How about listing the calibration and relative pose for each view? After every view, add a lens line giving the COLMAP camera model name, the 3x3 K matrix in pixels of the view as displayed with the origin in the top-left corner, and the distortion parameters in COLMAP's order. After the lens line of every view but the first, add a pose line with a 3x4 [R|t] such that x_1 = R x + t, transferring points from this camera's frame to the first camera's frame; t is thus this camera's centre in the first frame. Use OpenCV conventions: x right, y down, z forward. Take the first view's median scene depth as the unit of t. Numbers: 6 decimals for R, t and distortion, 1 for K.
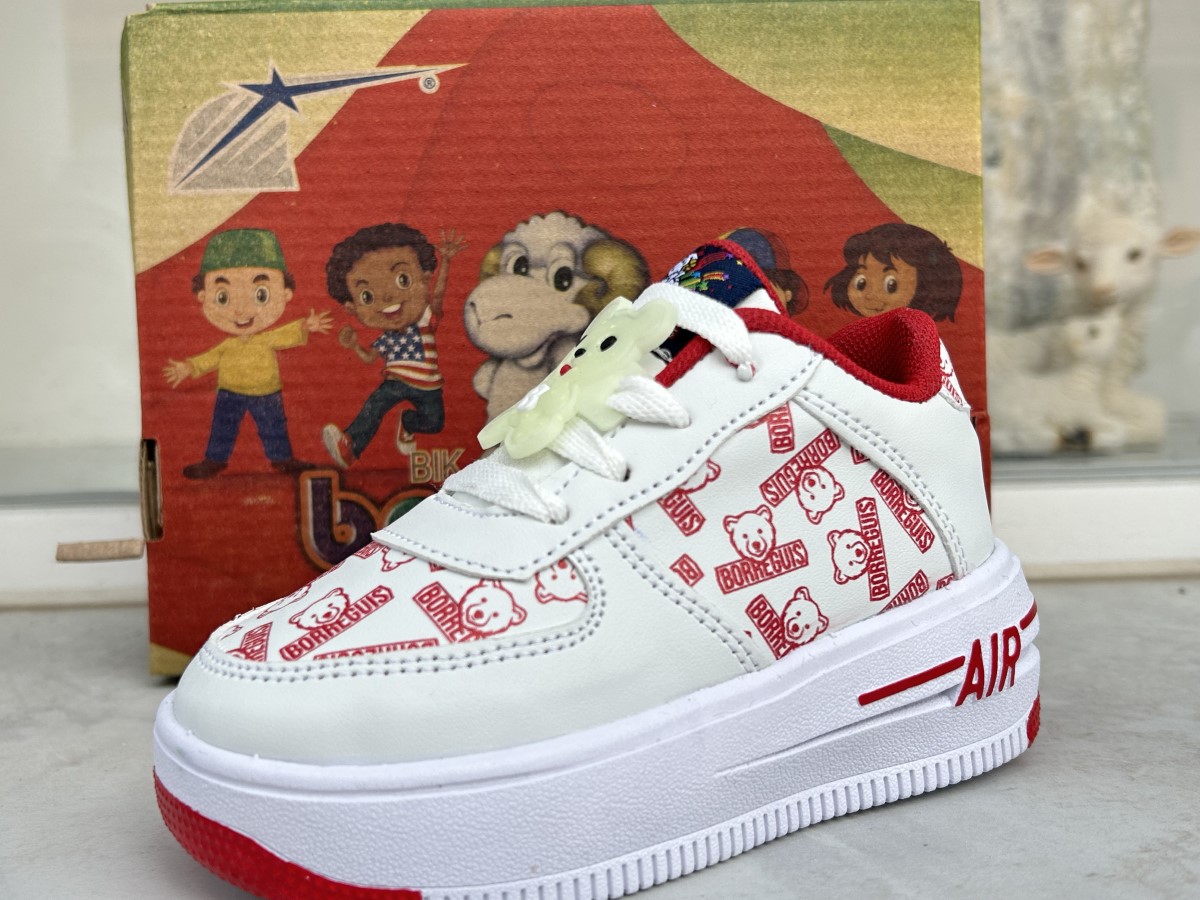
lens RADIAL K [[1262.4, 0, 602.1], [0, 1262.4, 459.4], [0, 0, 1]] dist [0.009558, 0.000000]
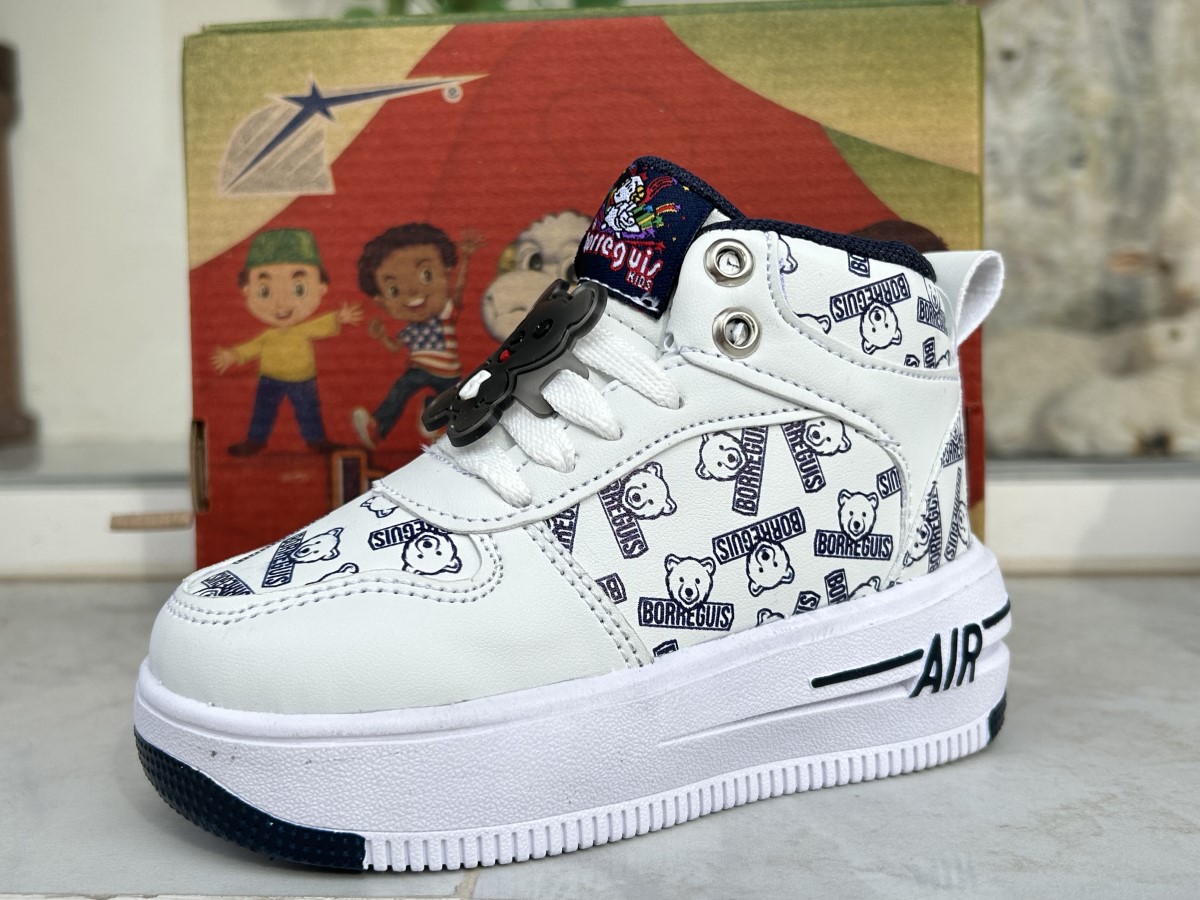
lens RADIAL K [[1262.4, 0, 587.4], [0, 1262.4, 462.7], [0, 0, 1]] dist [0.009558, 0.000000]
pose [[0.994969, 0.013279, -0.099297, 0.088602], [-0.013194, 0.999912, 0.001513, 0.014943], [0.099308, -0.000195, 0.995057, -0.062382]]
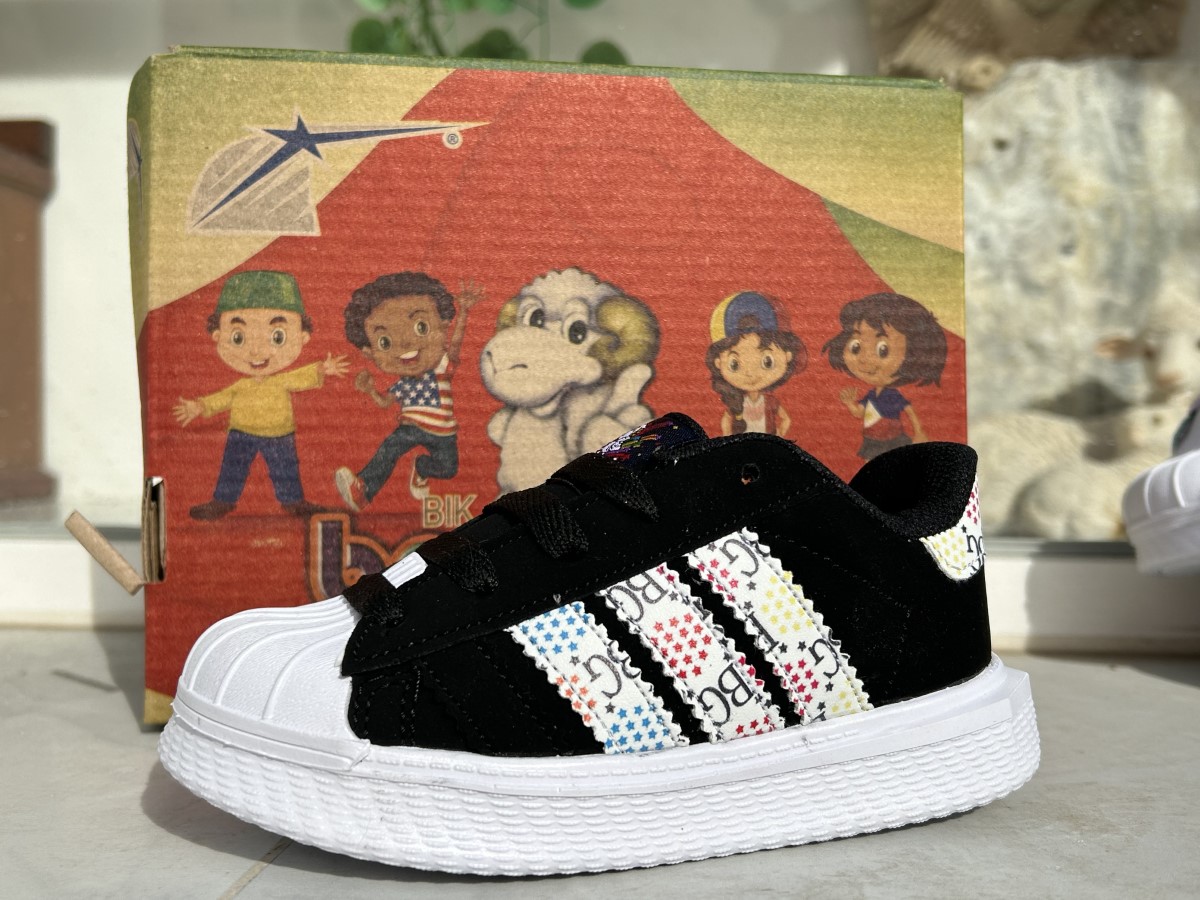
lens RADIAL K [[1262.4, 0, 600.0], [0, 1262.4, 456.6], [0, 0, 1]] dist [0.009558, 0.000000]
pose [[0.991712, 0.025712, 0.125880, -0.140000], [-0.017593, 0.997718, -0.065191, 0.025185], [-0.127269, 0.062436, 0.989901, -0.016695]]
